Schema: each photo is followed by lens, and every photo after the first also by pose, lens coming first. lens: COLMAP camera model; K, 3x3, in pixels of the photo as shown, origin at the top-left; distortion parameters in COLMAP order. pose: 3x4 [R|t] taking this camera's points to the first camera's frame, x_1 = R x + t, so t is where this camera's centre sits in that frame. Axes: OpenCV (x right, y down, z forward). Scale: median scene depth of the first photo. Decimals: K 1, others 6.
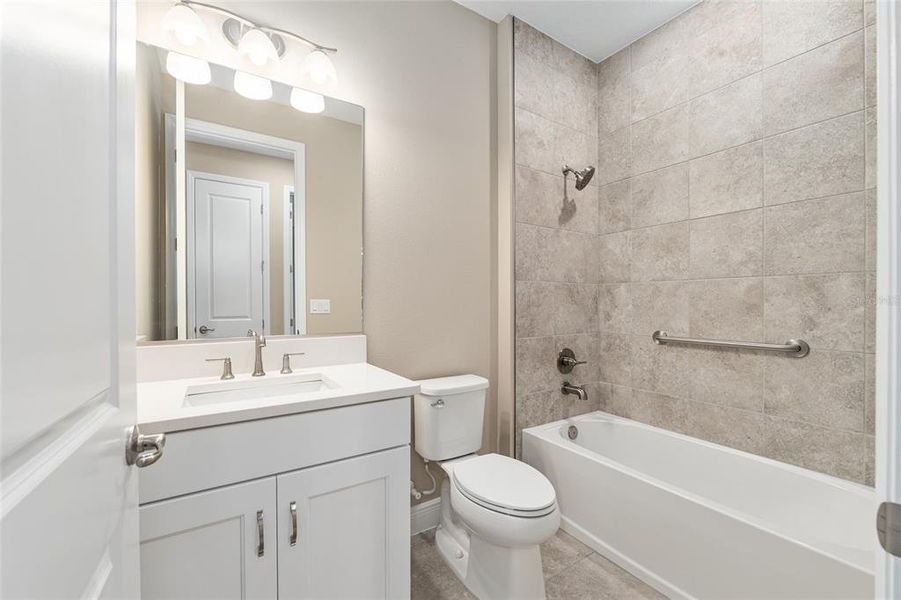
lens RADIAL K [[393.5, 0, 457.3], [0, 393.5, 305.0], [0, 0, 1]] dist [-0.010220, 0.000001]
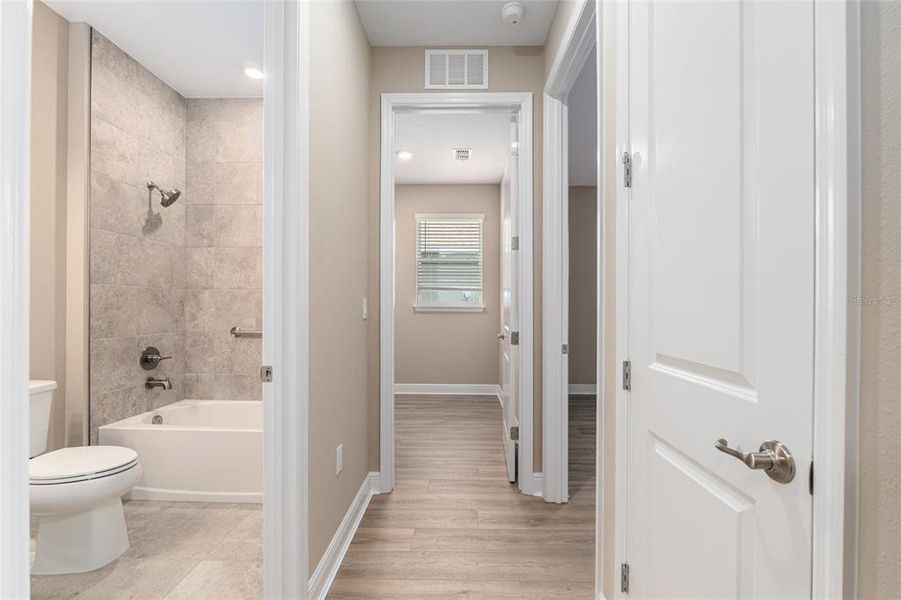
lens RADIAL K [[393.5, 0, 457.3], [0, 393.5, 305.0], [0, 0, 1]] dist [-0.010220, 0.000001]
pose [[0.601406, 0.005214, 0.798927, -0.084088], [0.002168, 0.999964, -0.008158, 0.003747], [-0.798941, 0.006638, 0.601373, -0.358550]]
